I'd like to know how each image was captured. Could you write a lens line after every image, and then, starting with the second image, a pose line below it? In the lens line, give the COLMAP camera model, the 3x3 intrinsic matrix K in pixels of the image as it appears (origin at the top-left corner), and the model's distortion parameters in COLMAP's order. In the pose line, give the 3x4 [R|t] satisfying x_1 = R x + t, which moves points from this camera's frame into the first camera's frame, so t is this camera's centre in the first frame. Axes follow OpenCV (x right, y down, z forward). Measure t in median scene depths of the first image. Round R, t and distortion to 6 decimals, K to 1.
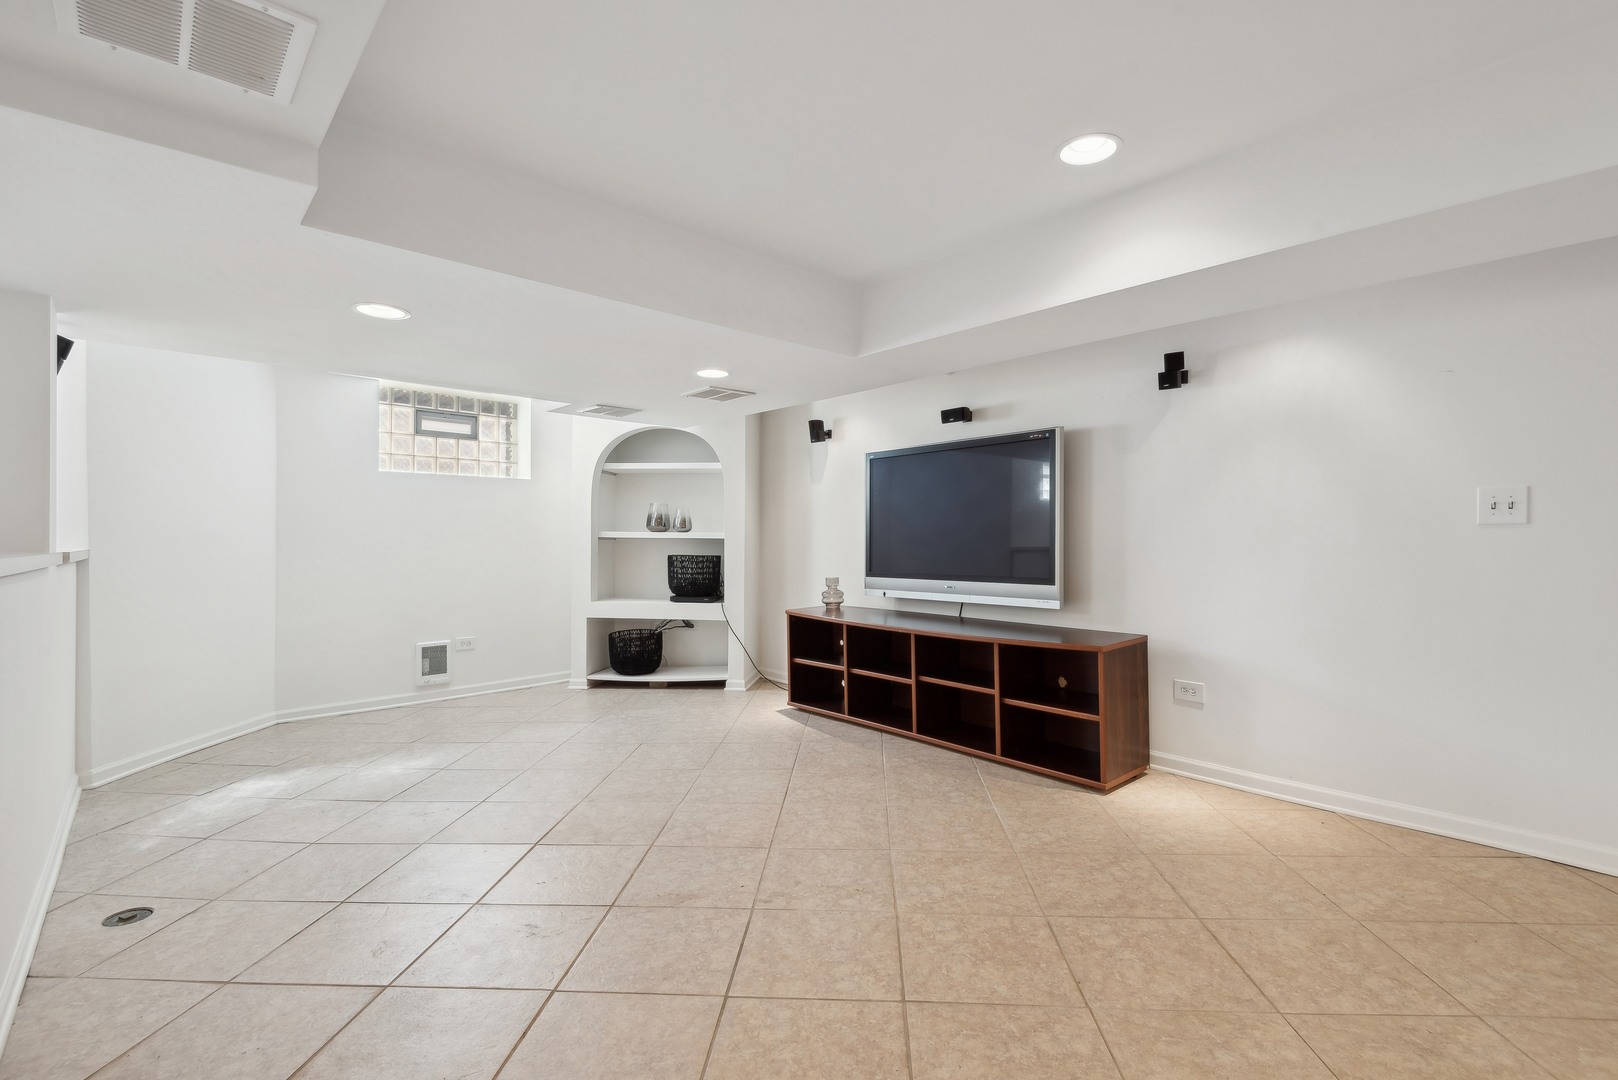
lens RADIAL K [[737.0, 0, 819.1], [0, 737.0, 546.6], [0, 0, 1]] dist [0.004626, 0.000106]
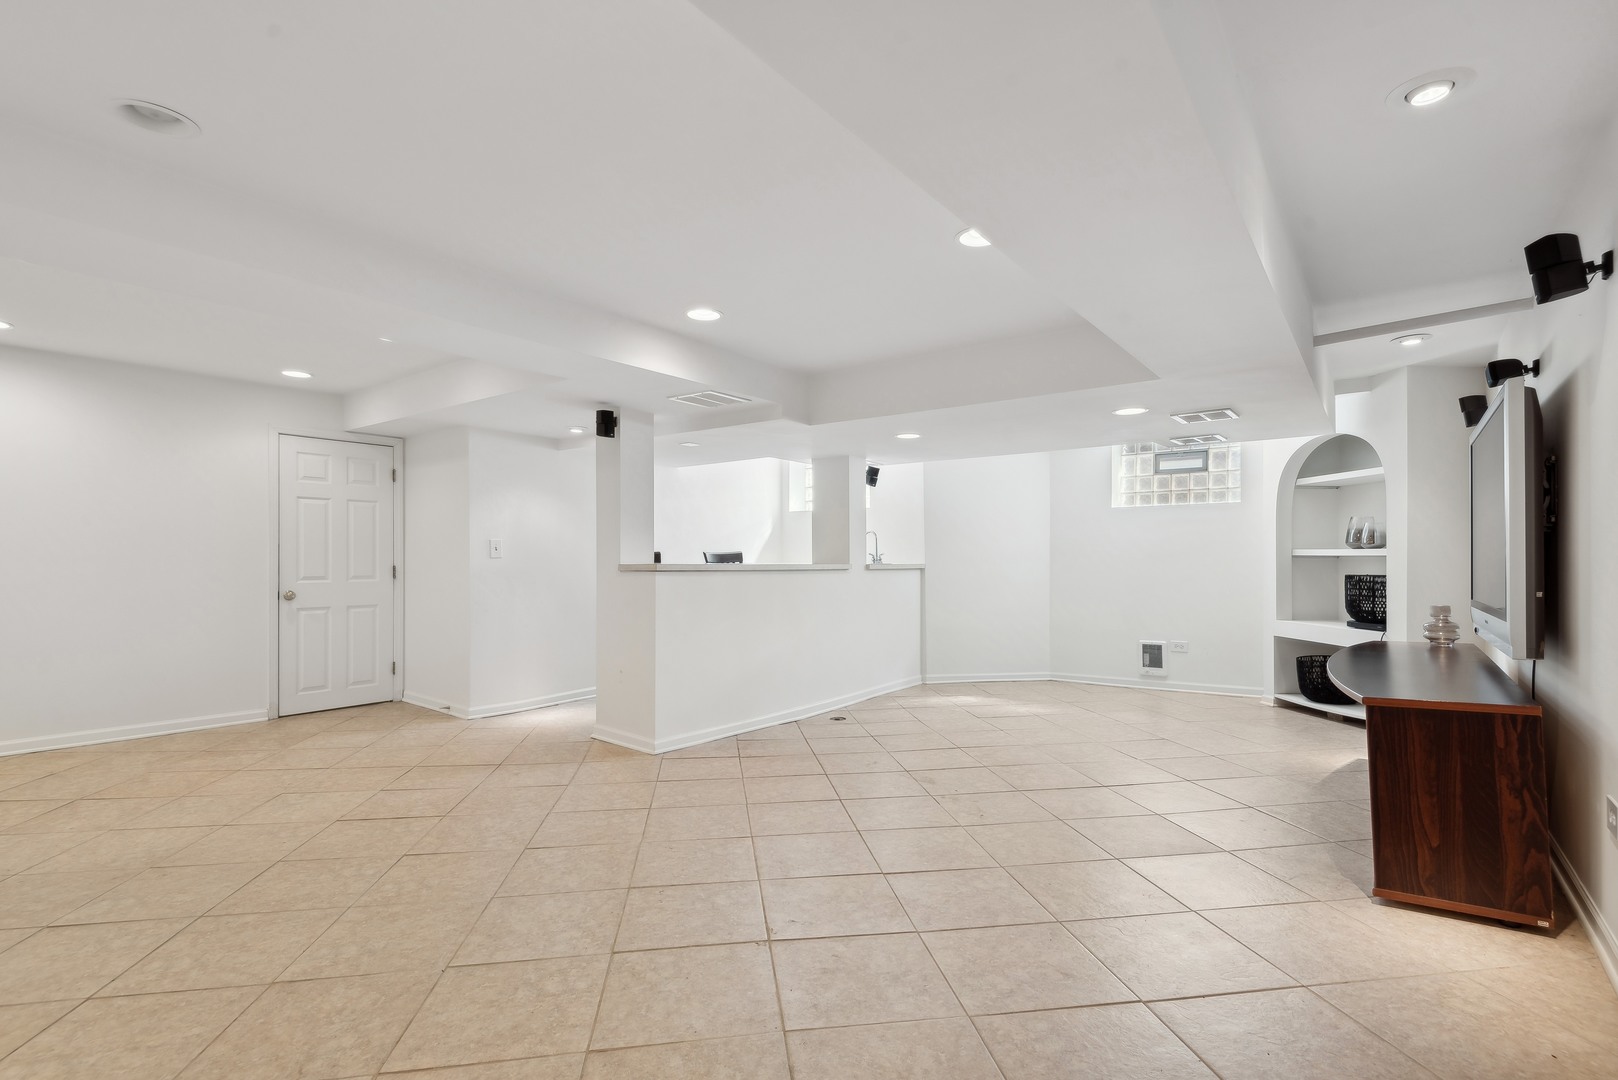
lens RADIAL K [[723.9, 0, 809.0], [0, 723.9, 540.0], [0, 0, 1]] dist [-0.020029, 0.000245]
pose [[0.193978, -0.029124, -0.980573, 0.695550], [-0.011905, 0.999416, -0.032039, 0.006836], [0.980934, 0.017889, 0.193518, 0.249277]]
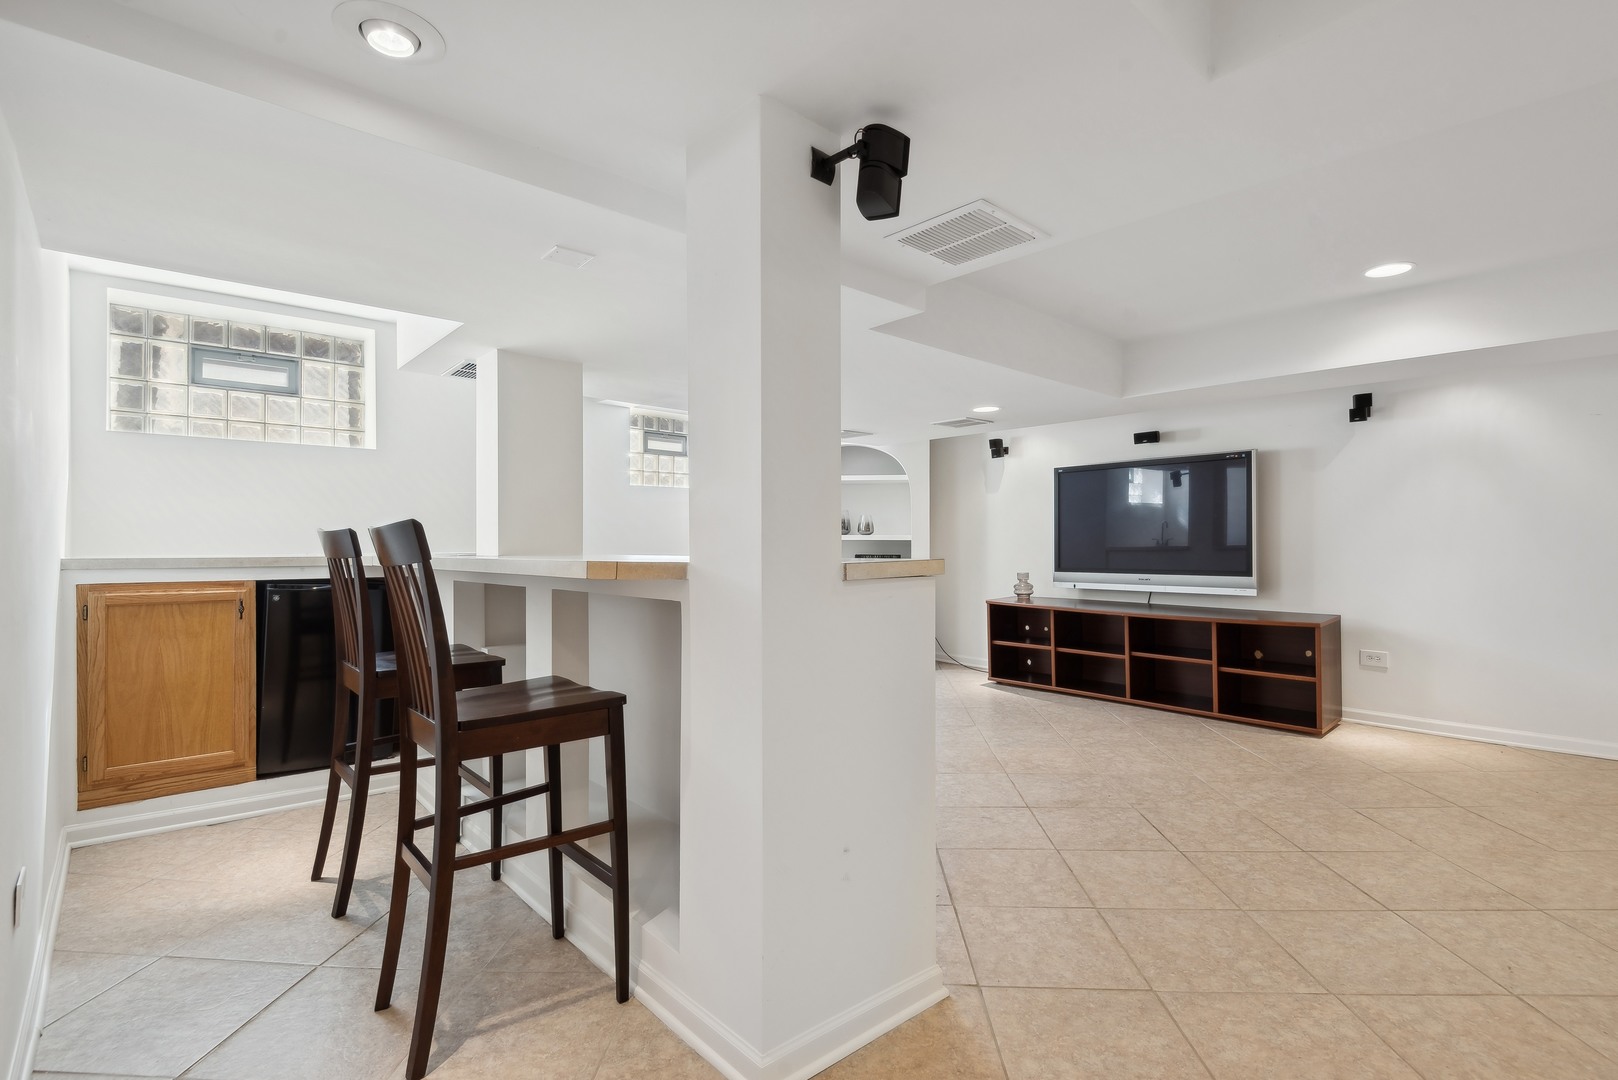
lens RADIAL K [[723.9, 0, 809.0], [0, 723.9, 540.0], [0, 0, 1]] dist [-0.020029, 0.000245]
pose [[0.999934, -0.005451, -0.010081, -0.356738], [0.005355, 0.999940, -0.009547, -0.001307], [0.010132, 0.009493, 0.999904, -0.187483]]
